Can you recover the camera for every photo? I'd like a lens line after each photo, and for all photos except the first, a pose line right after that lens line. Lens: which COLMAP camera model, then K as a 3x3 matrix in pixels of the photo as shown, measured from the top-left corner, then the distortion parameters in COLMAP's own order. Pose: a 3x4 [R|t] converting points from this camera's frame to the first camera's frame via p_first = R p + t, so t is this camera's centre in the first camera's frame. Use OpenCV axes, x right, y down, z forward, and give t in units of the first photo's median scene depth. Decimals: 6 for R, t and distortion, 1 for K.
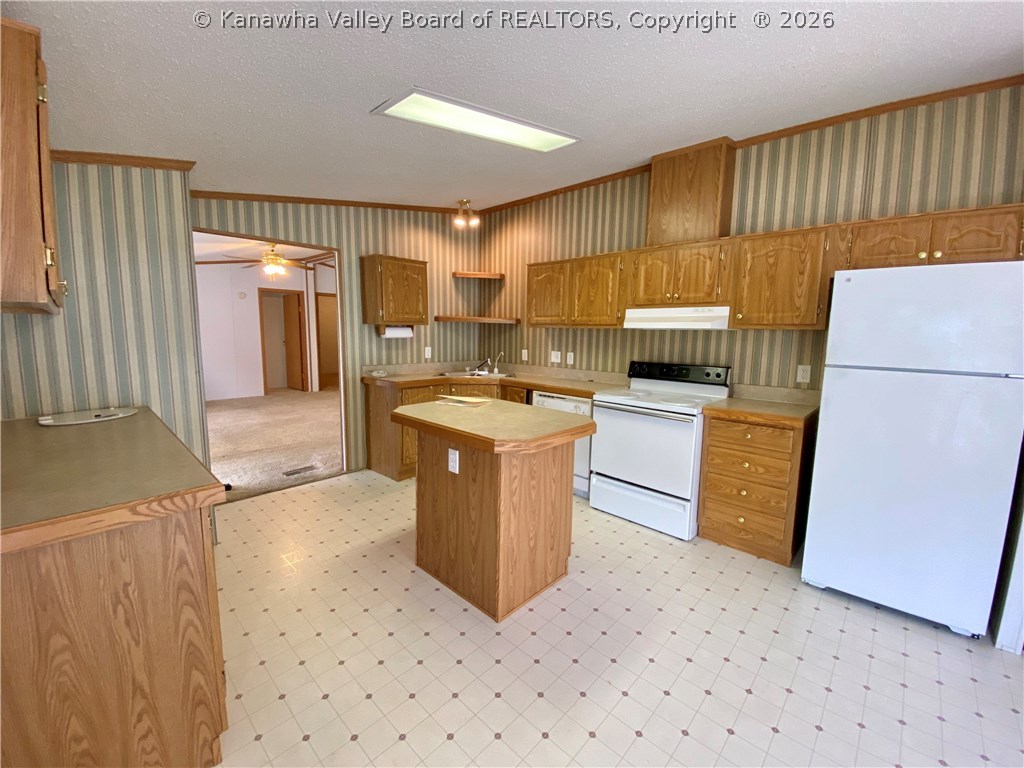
lens RADIAL K [[406.1, 0, 512.0], [0, 406.1, 384.0], [0, 0, 1]] dist [0.000292, -0.000010]
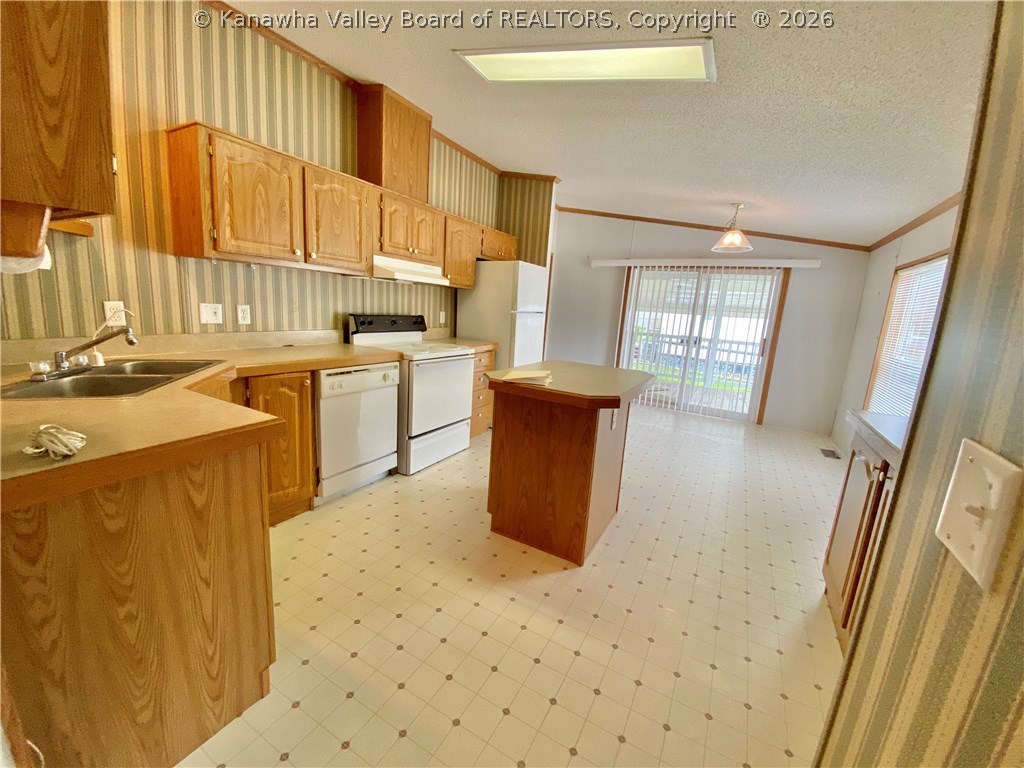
lens RADIAL K [[411.3, 0, 512.0], [0, 411.3, 384.0], [0, 0, 1]] dist [-0.000071, -0.000026]
pose [[-0.264350, -0.214508, 0.940269, -0.596243], [0.049940, 0.970598, 0.235468, -0.093472], [-0.963133, 0.109203, -0.245865, 0.829086]]
